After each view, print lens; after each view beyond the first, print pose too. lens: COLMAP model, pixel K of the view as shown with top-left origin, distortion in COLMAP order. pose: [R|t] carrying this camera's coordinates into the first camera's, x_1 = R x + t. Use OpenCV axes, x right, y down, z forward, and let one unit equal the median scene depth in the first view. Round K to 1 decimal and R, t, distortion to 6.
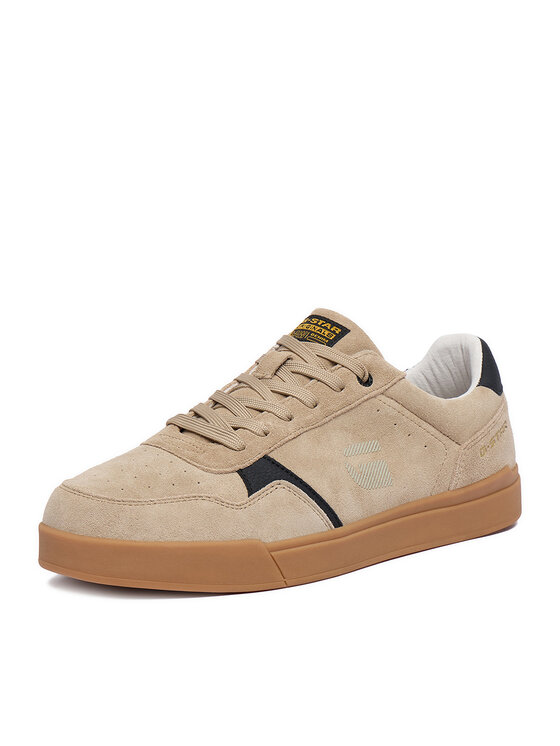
lens RADIAL K [[1543.4, 0, 280.1], [0, 1543.4, 373.0], [0, 0, 1]] dist [-0.038379, 0.000000]
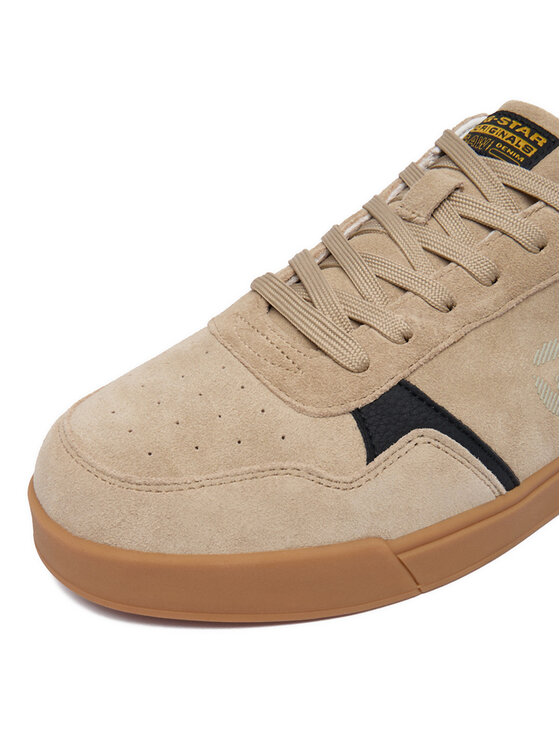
lens RADIAL K [[864.4, 0, 279.8], [0, 864.4, 372.2], [0, 0, 1]] dist [-0.115857, 0.000000]
pose [[0.986413, 0.076525, -0.145376, -0.008091], [-0.009645, 0.910337, 0.413756, -0.084605], [0.164004, -0.406732, 0.898706, 0.697236]]
